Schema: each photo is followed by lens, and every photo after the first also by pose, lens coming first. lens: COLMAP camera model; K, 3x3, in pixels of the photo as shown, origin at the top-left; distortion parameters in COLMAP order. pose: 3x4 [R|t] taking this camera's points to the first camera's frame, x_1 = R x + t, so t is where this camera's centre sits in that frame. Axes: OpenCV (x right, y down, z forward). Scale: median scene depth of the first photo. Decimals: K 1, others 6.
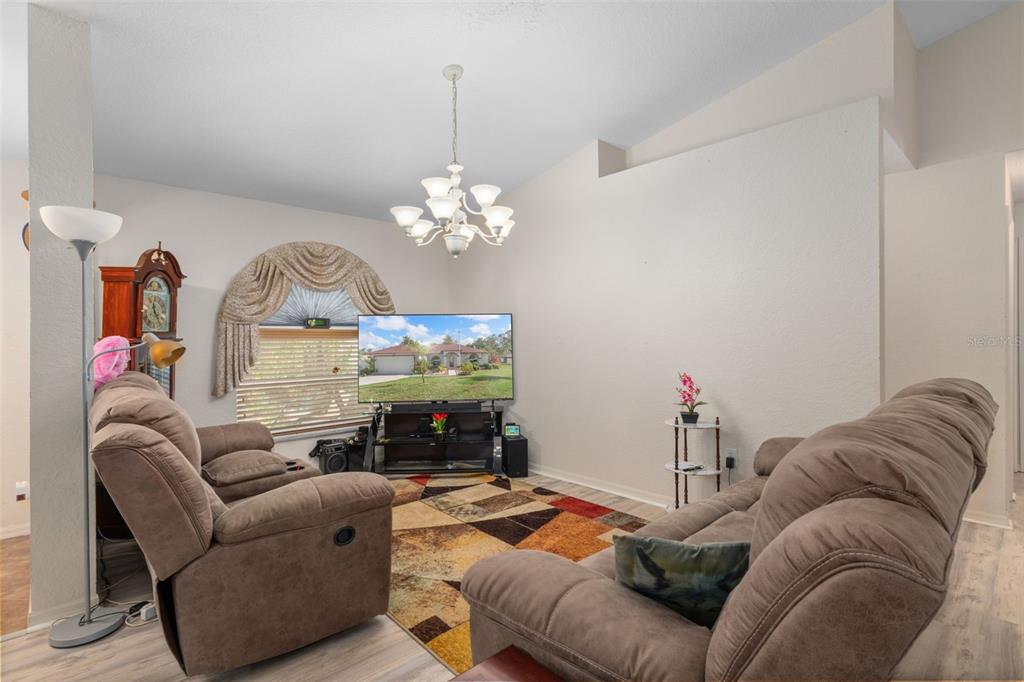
lens RADIAL K [[515.2, 0, 528.7], [0, 515.2, 335.9], [0, 0, 1]] dist [0.001341, -0.000178]
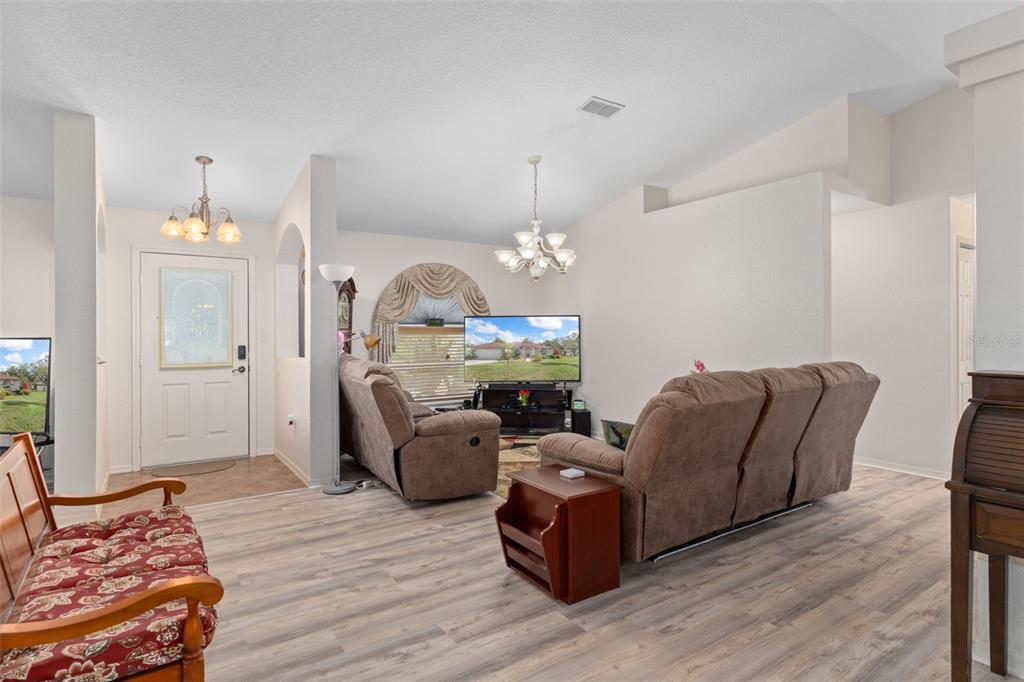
lens RADIAL K [[559.6, 0, 514.4], [0, 559.6, 337.4], [0, 0, 1]] dist [-0.001166, -0.000669]
pose [[0.983177, 0.006986, -0.182523, 0.070777], [-0.004988, 0.999923, 0.011405, -0.003235], [0.182588, -0.010302, 0.983135, -0.461930]]
